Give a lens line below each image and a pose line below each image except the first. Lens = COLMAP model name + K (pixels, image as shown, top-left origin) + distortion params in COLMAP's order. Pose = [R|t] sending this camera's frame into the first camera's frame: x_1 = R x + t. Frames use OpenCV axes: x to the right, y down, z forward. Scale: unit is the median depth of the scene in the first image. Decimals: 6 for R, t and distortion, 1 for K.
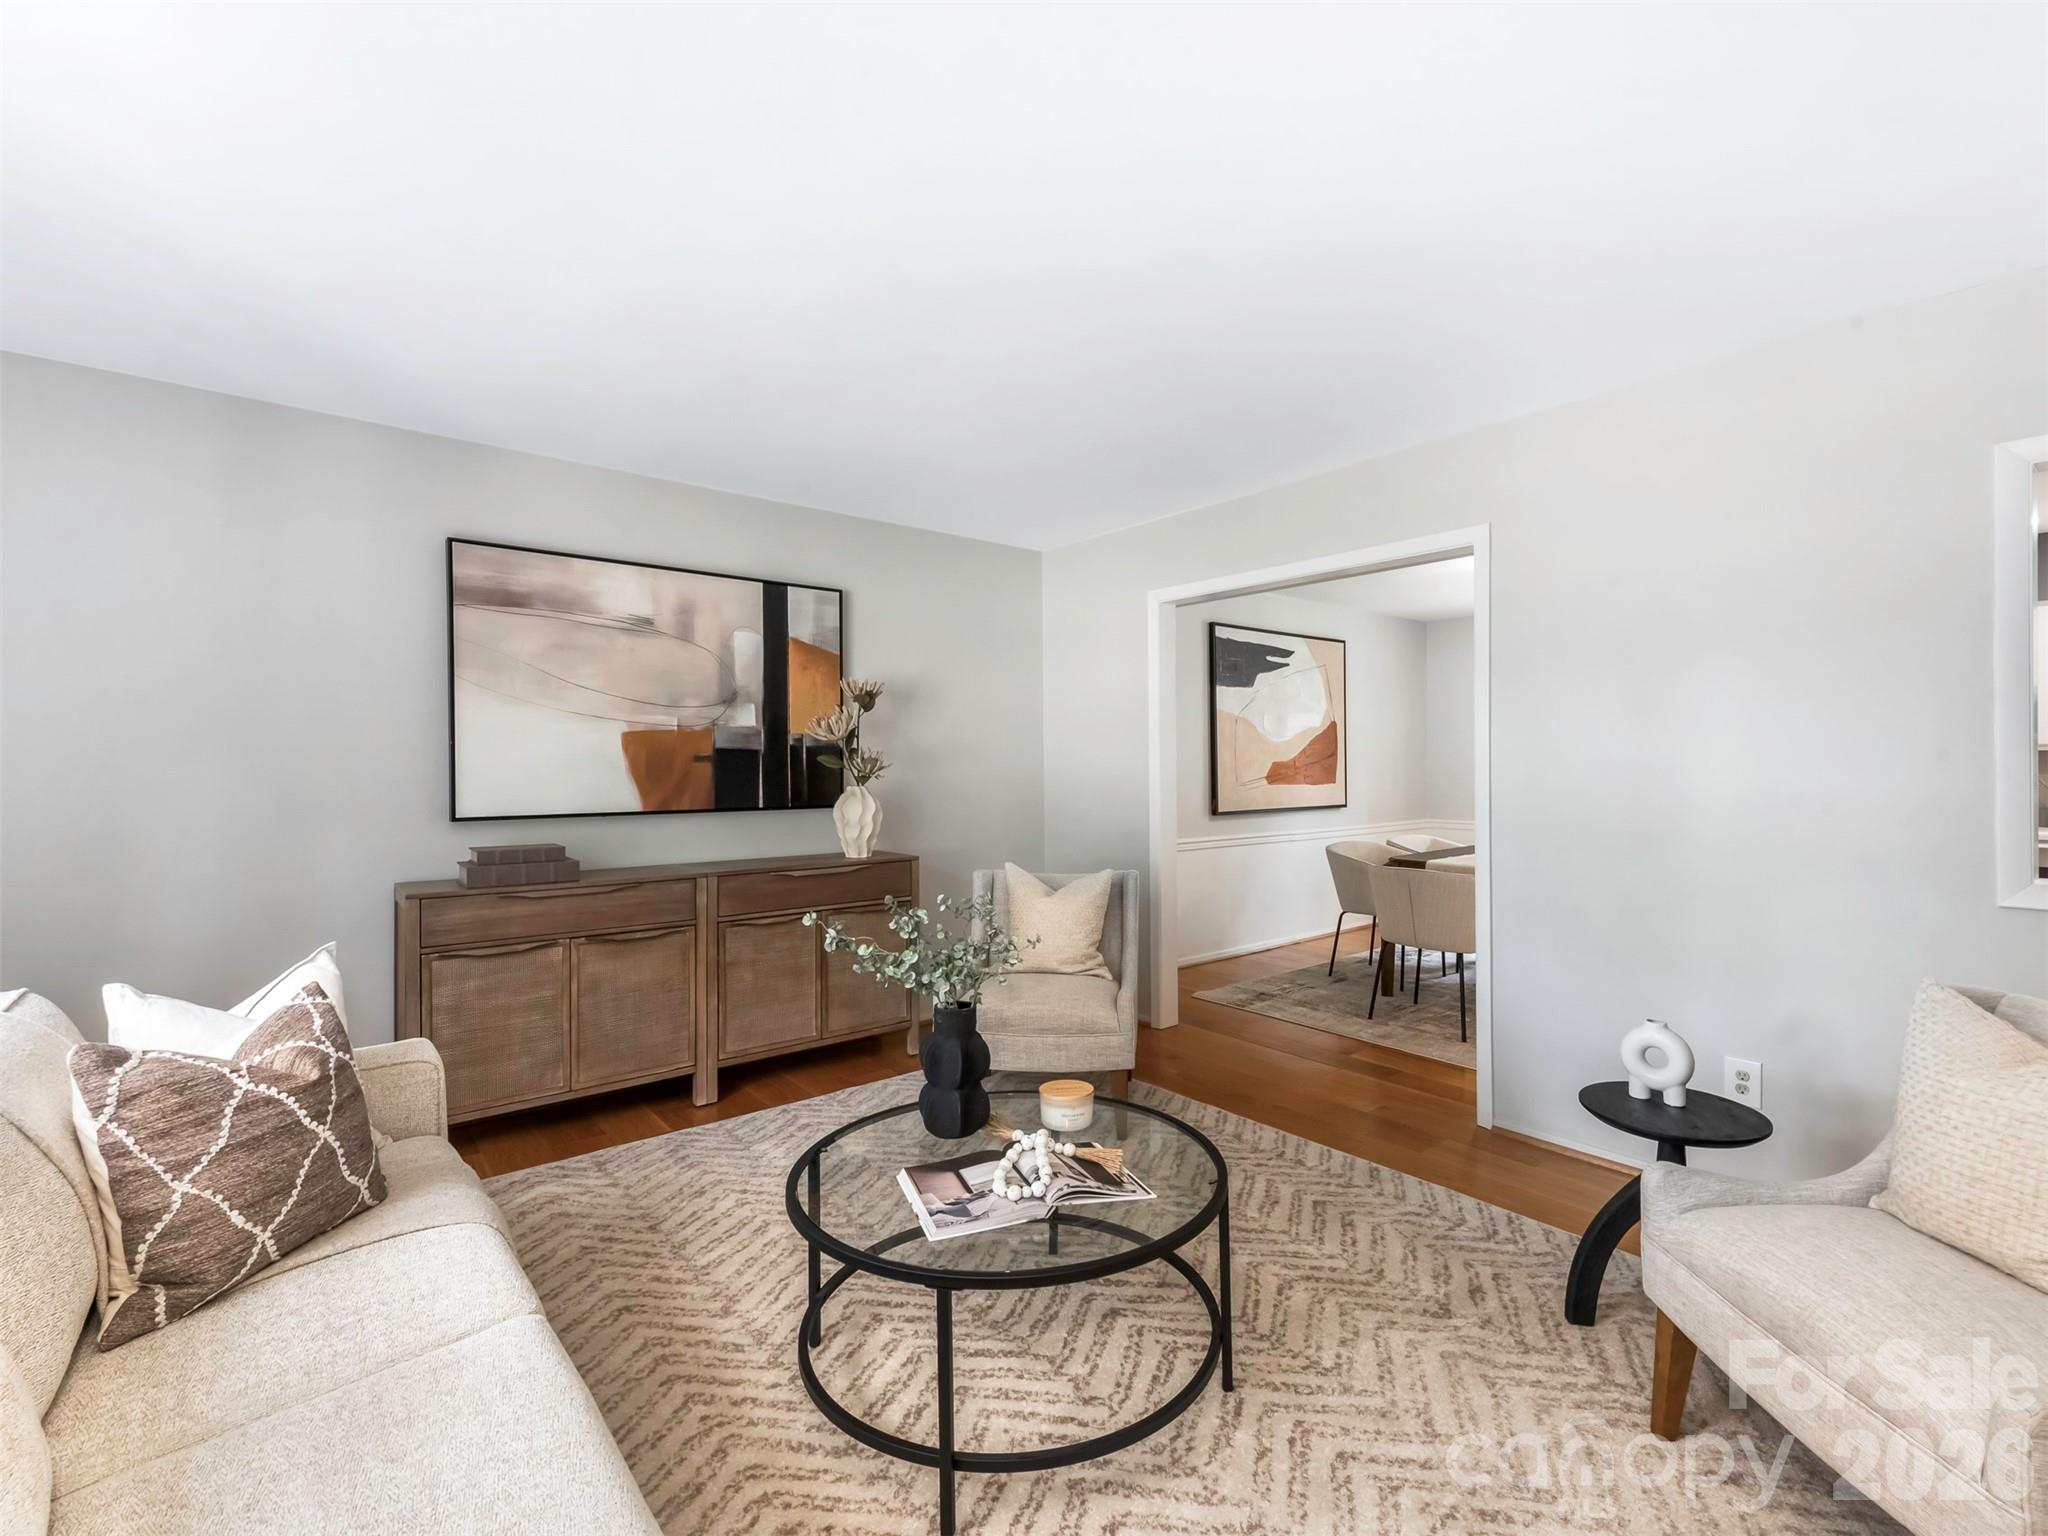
lens RADIAL K [[915.2, 0, 1081.5], [0, 915.2, 761.5], [0, 0, 1]] dist [0.015099, -0.000148]
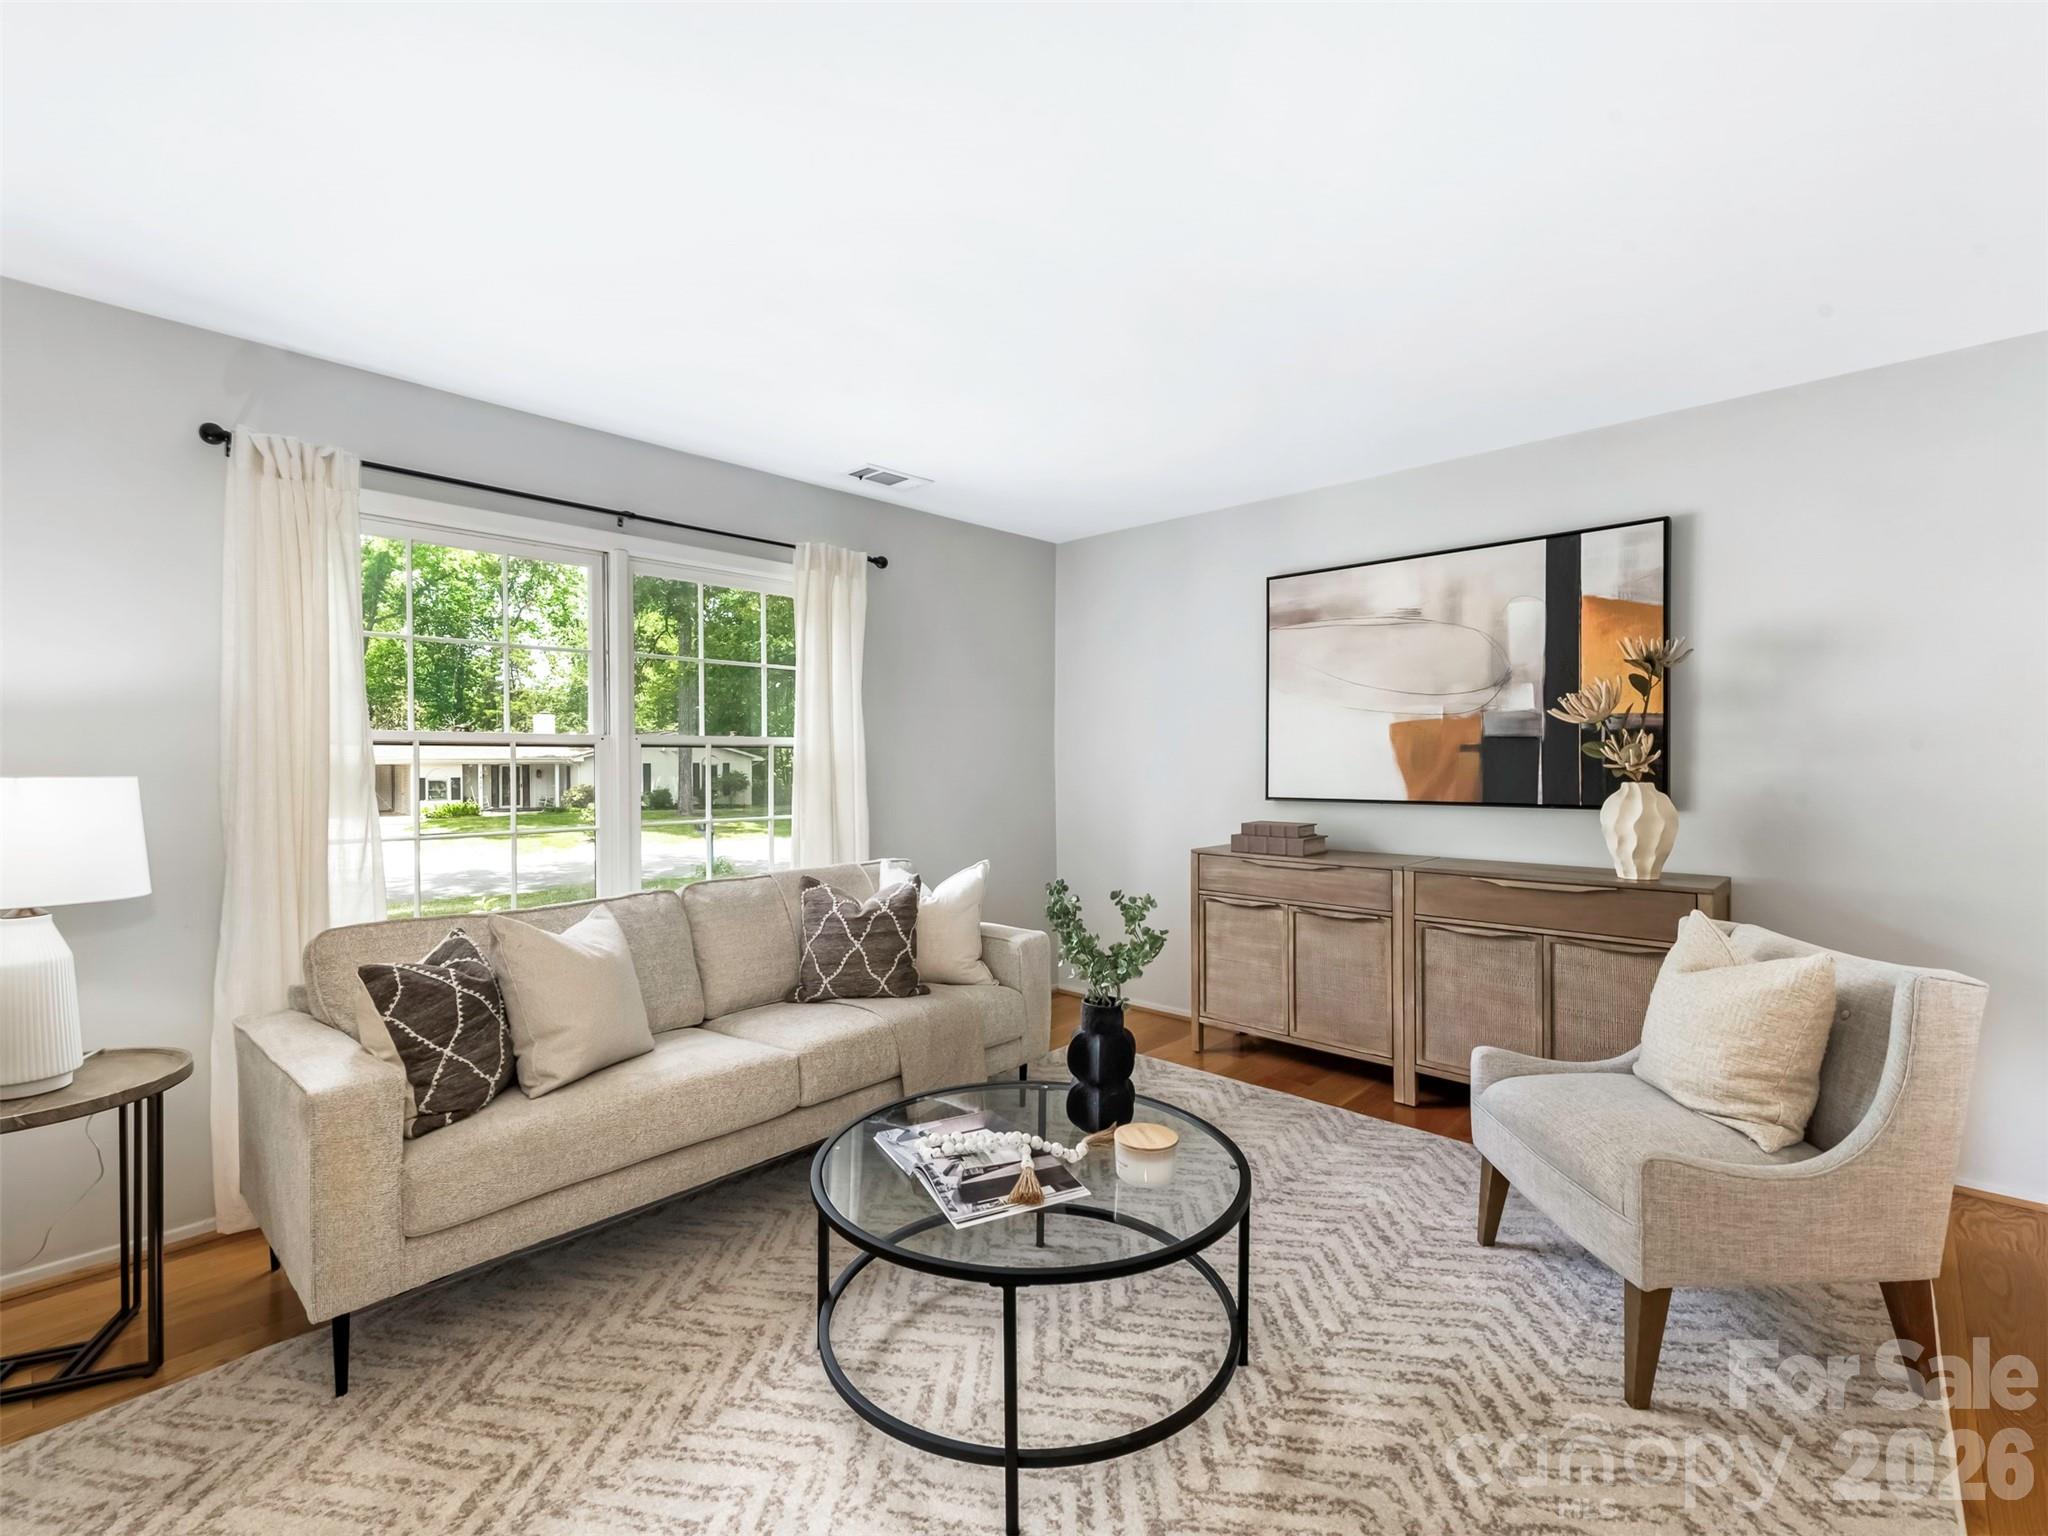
lens RADIAL K [[894.4, 0, 1007.0], [0, 894.4, 762.8], [0, 0, 1]] dist [-0.002306, -0.000273]
pose [[0.116764, 0.005995, -0.993142, 0.466043], [0.009951, 0.999925, 0.007206, 0.000875], [0.993110, -0.010725, 0.116696, 0.460885]]
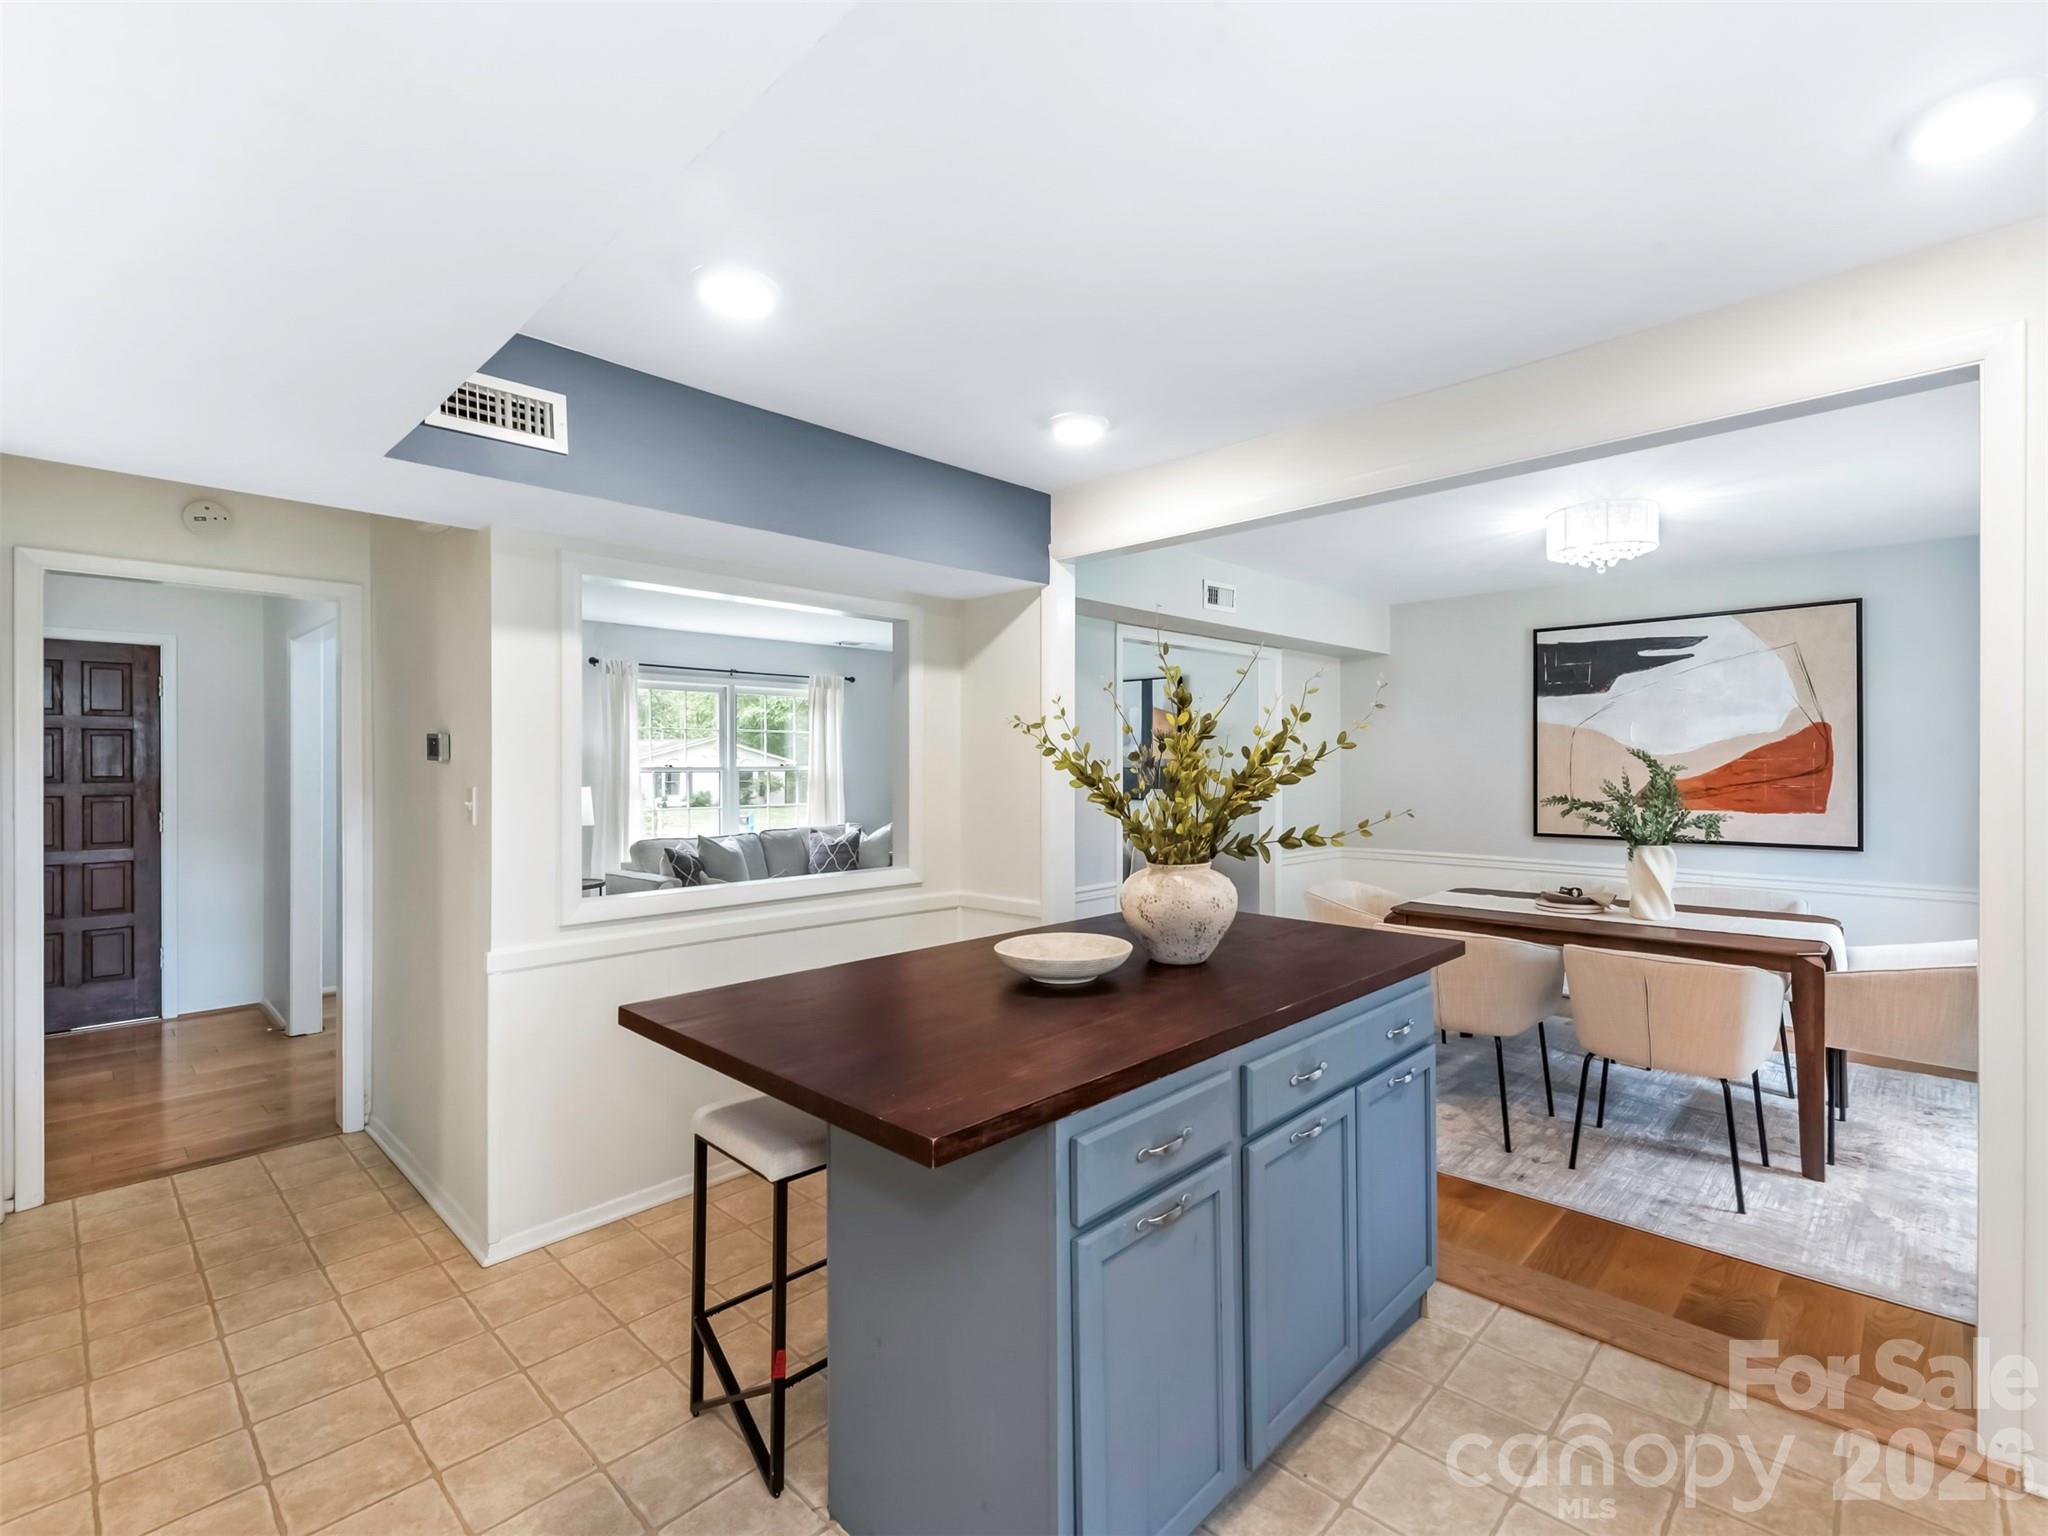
lens RADIAL K [[894.4, 0, 1007.0], [0, 894.4, 762.8], [0, 0, 1]] dist [-0.002306, -0.000273]
pose [[0.087679, 0.004202, -0.996140, 1.647133], [0.007235, 0.999962, 0.004855, -0.040106], [0.996122, -0.007632, 0.087646, 0.631814]]
